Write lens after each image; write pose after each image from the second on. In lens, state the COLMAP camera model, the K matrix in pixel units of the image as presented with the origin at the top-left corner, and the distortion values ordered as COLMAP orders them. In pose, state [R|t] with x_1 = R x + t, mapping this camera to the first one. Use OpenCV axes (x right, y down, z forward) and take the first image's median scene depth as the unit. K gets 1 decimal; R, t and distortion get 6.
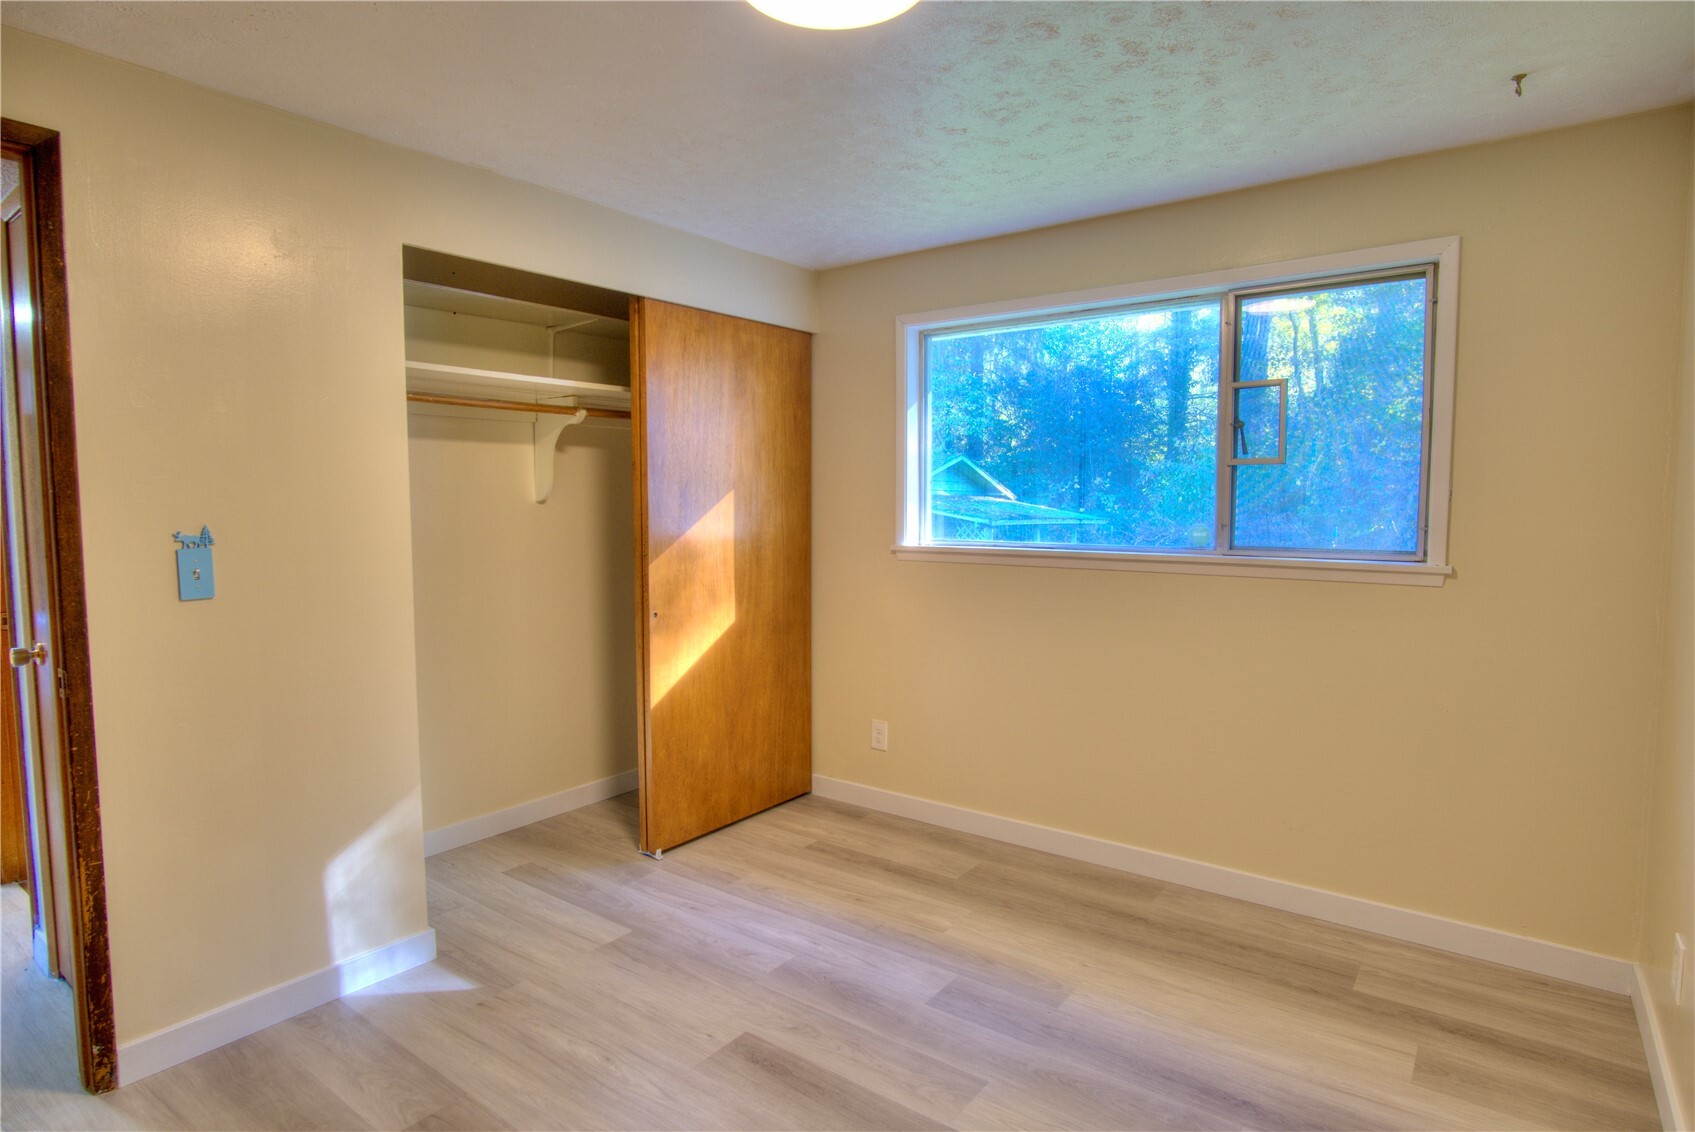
lens RADIAL K [[906.4, 0, 844.9], [0, 906.4, 563.7], [0, 0, 1]] dist [-0.008722, -0.001212]
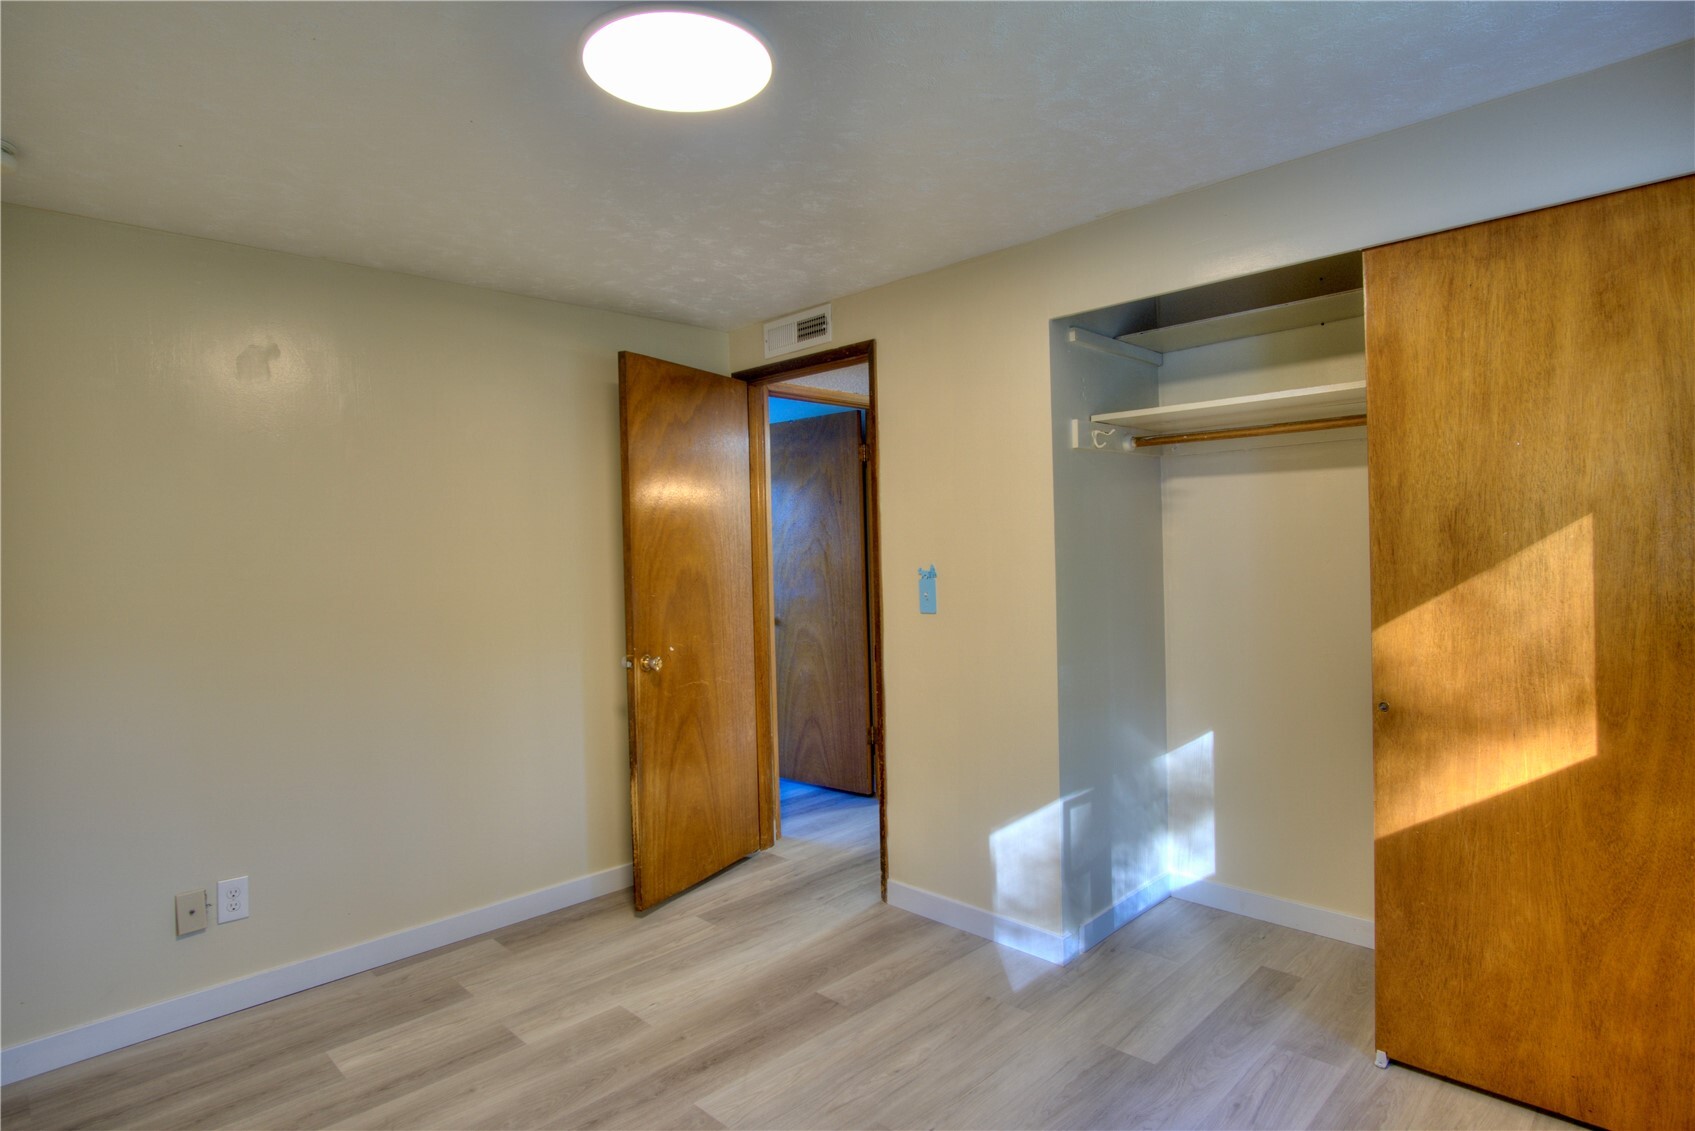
lens RADIAL K [[906.4, 0, 845.5], [0, 906.4, 566.7], [0, 0, 1]] dist [-0.008722, -0.001212]
pose [[-0.128971, 0.027889, -0.991256, 0.509290], [-0.044371, 0.998441, 0.033864, -0.052812], [0.990655, 0.048351, -0.127532, 0.675154]]
